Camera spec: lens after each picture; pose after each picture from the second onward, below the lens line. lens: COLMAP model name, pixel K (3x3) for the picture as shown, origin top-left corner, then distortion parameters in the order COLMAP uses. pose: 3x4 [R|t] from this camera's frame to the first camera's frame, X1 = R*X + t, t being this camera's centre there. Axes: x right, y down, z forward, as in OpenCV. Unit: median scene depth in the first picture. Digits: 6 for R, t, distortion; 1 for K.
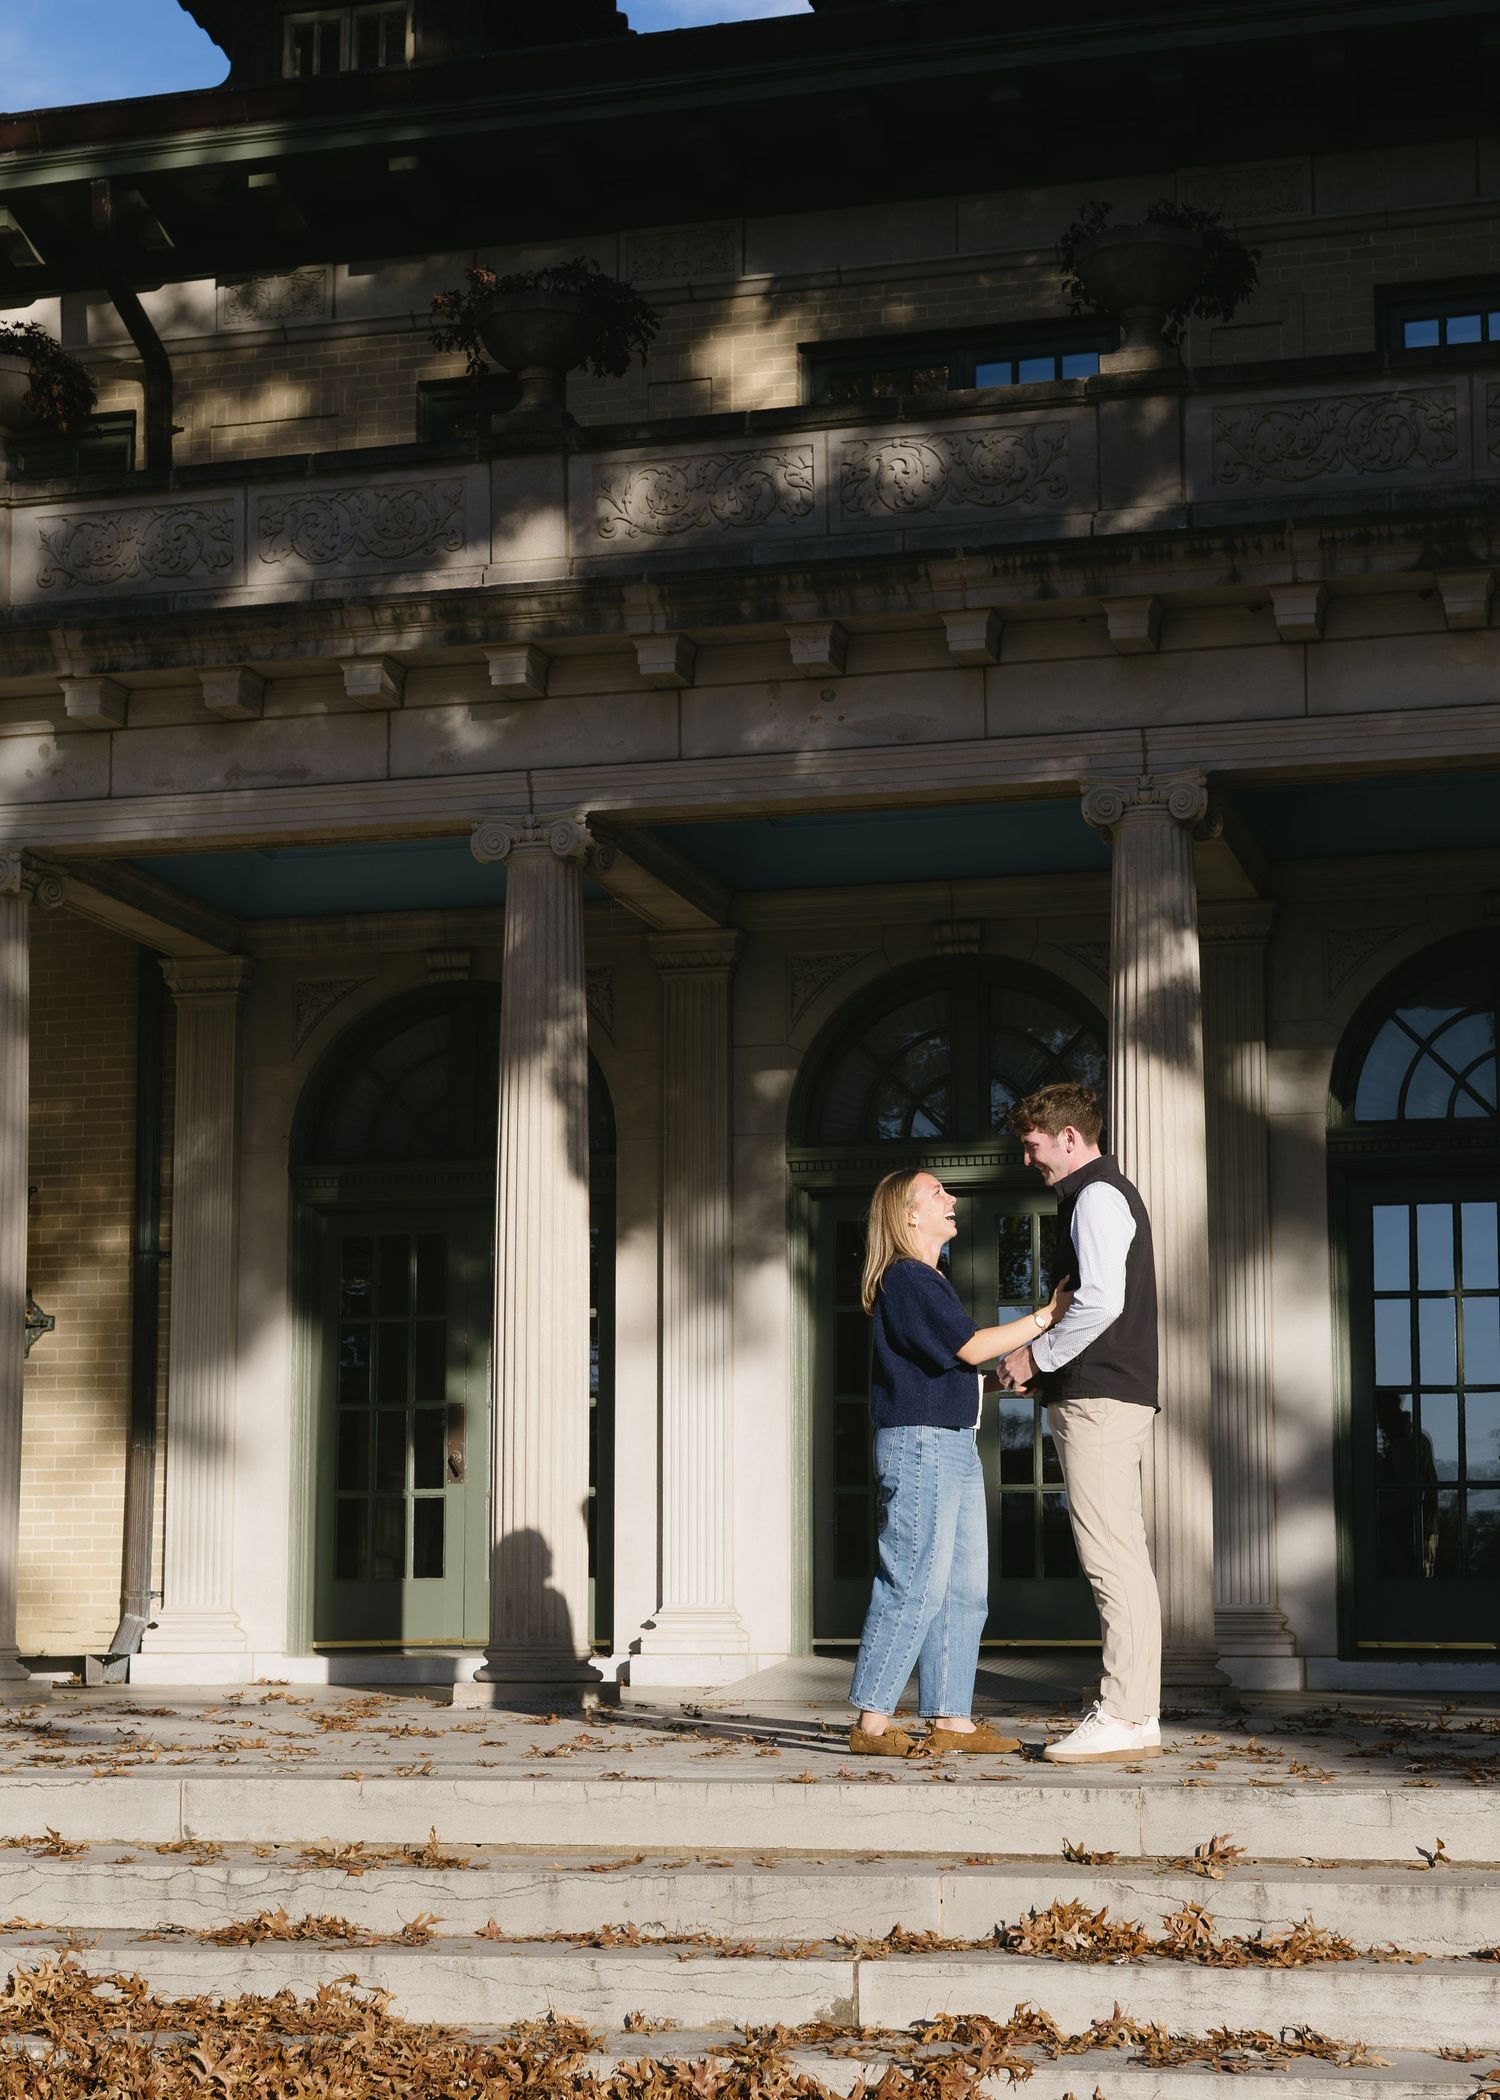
lens RADIAL K [[3490.4, 0, 744.3], [0, 3490.4, 1228.0], [0, 0, 1]] dist [0.011517, -0.064009]
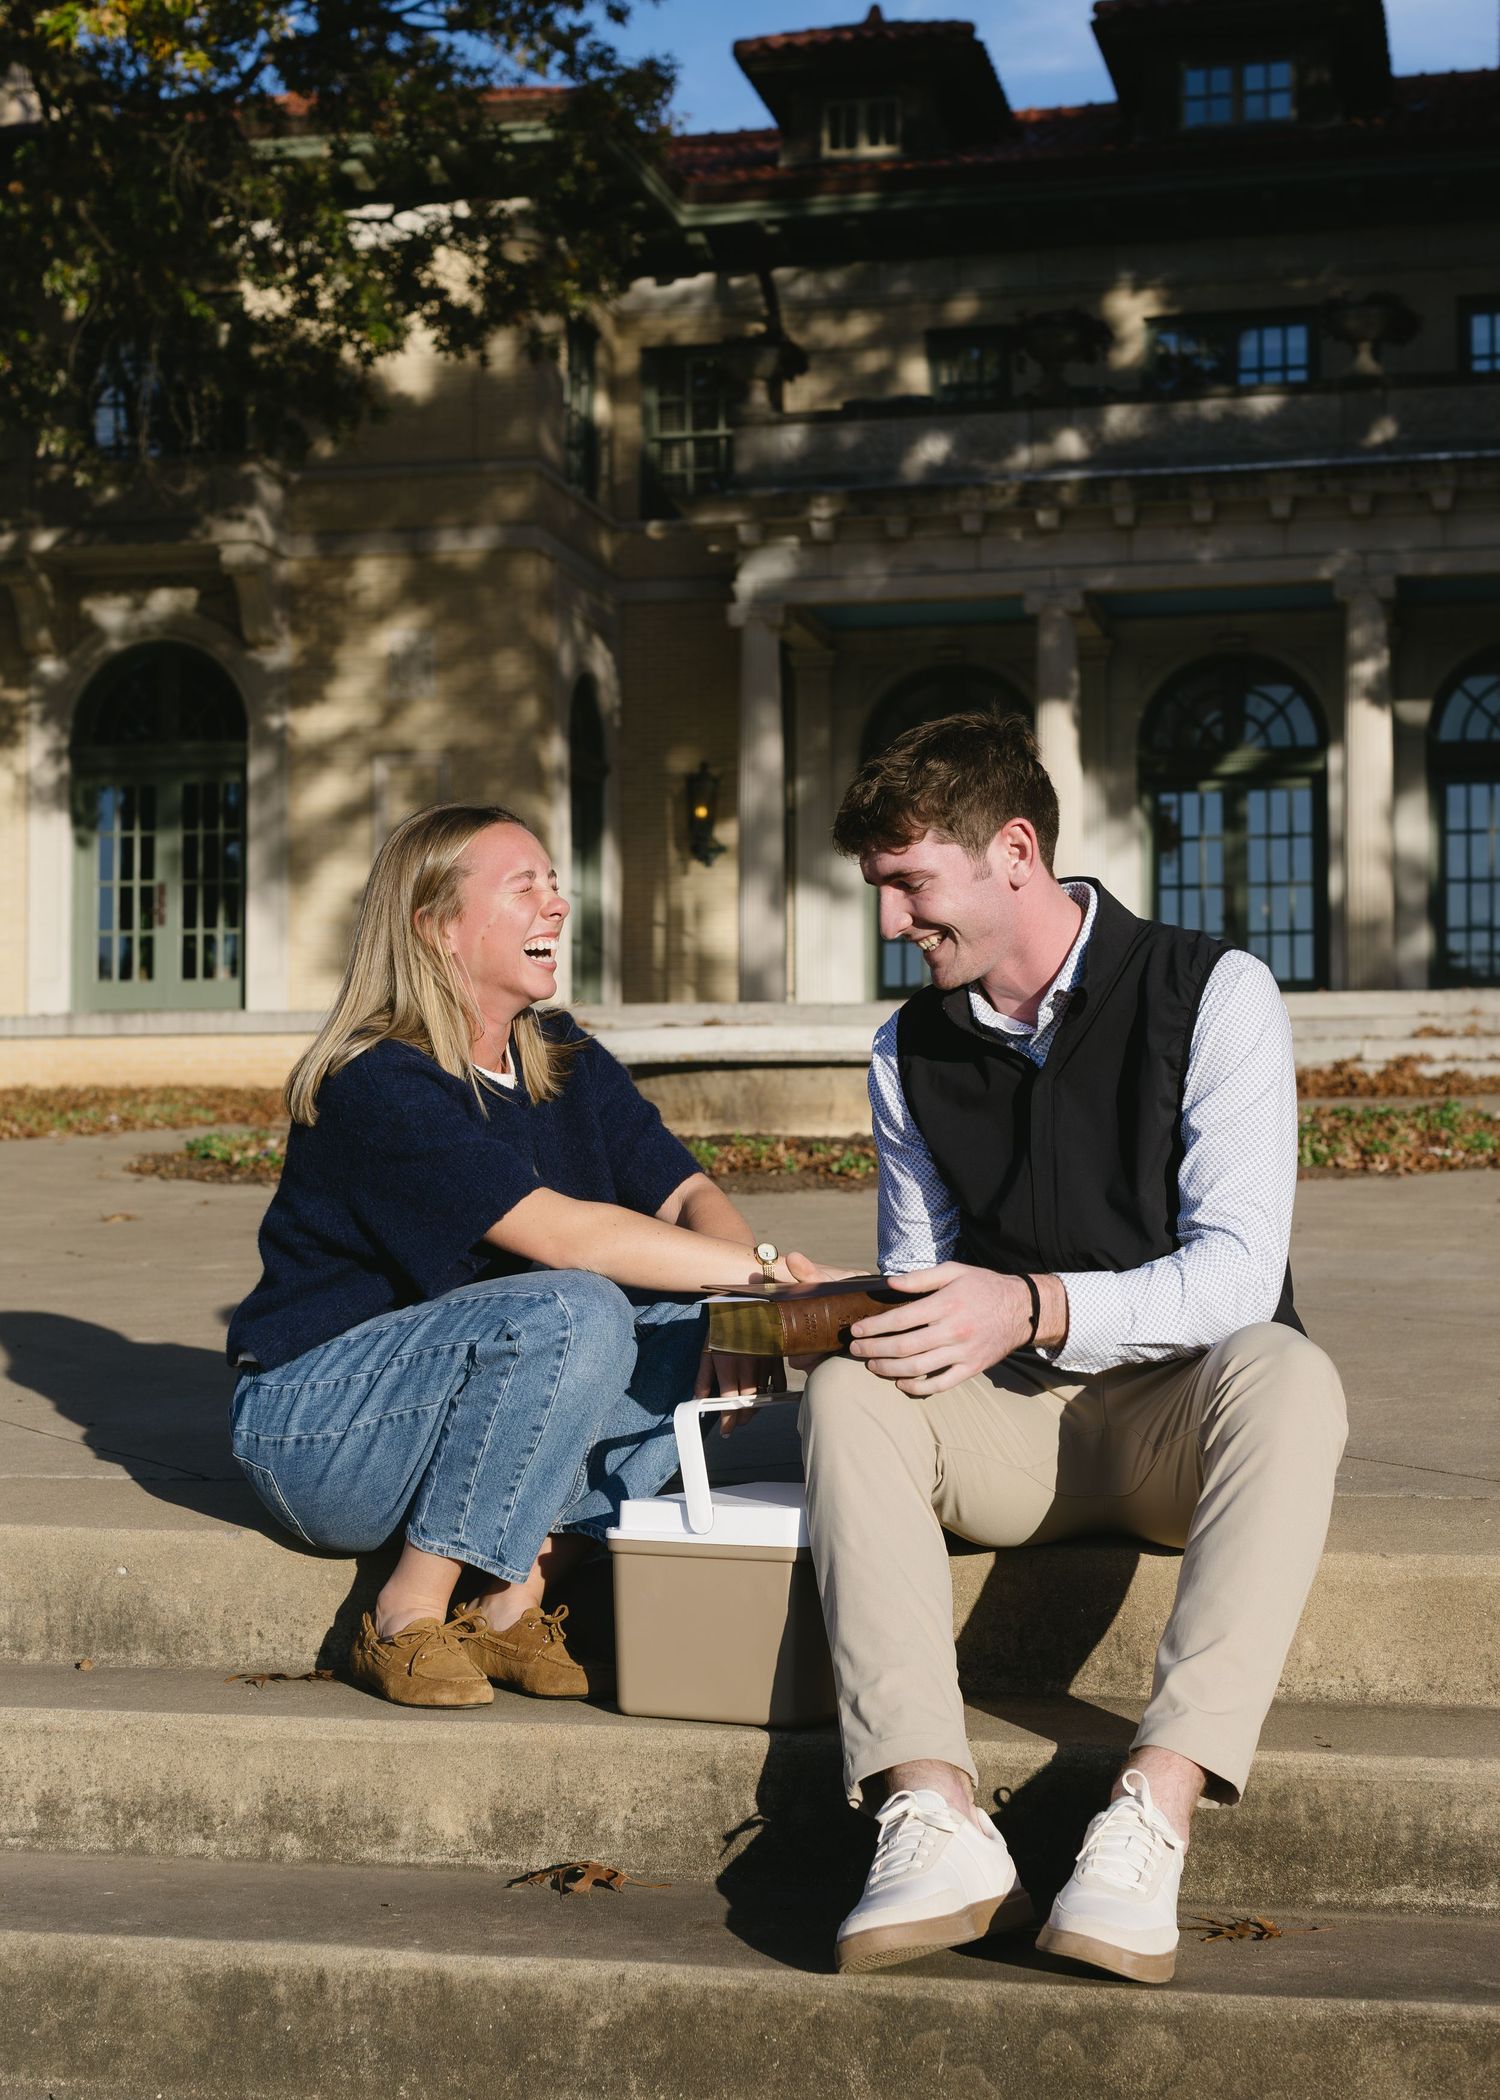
lens RADIAL K [[3454.1, 0, 757.3], [0, 3454.1, 1209.0], [0, 0, 1]] dist [0.010666, -0.045595]
pose [[0.998890, -0.006656, 0.046626, -0.343953], [0.001297, 0.993476, 0.114031, 0.008921], [-0.047081, -0.113844, 0.992382, -1.062912]]
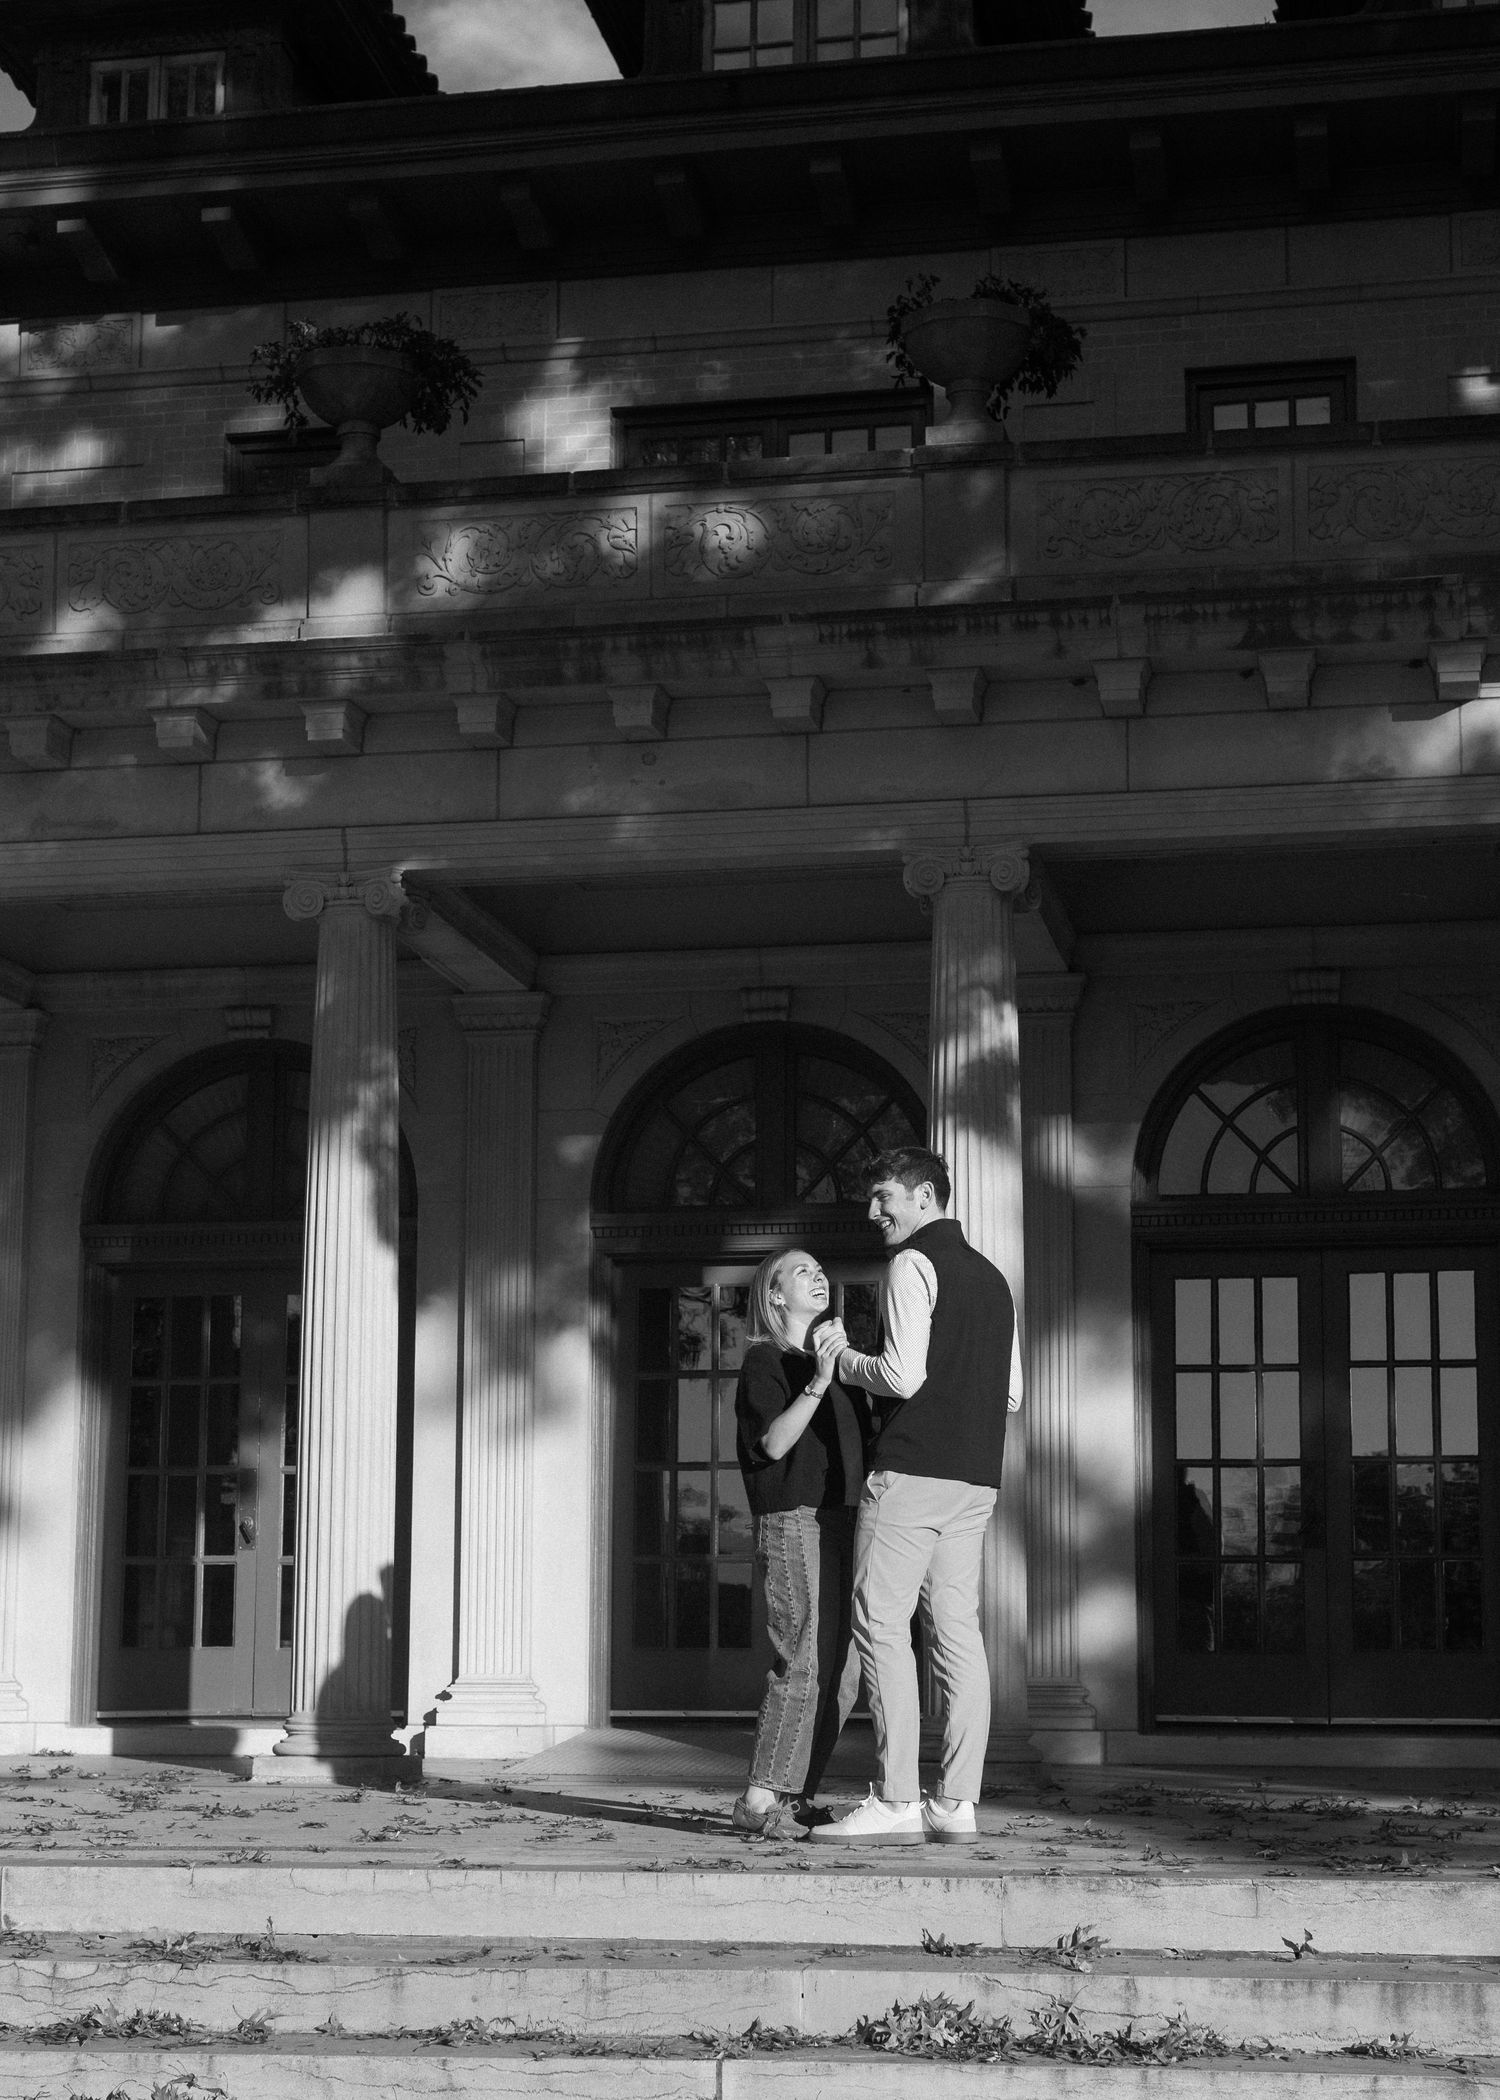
lens RADIAL K [[3459.5, 0, 758.4], [0, 3459.5, 1207.5], [0, 0, 1]] dist [0.010644, -0.035400]
pose [[0.997032, 0.014236, 0.075666, -0.018079], [-0.012419, 0.999624, -0.024429, -0.001534], [-0.075985, 0.023416, 0.996834, 0.020456]]
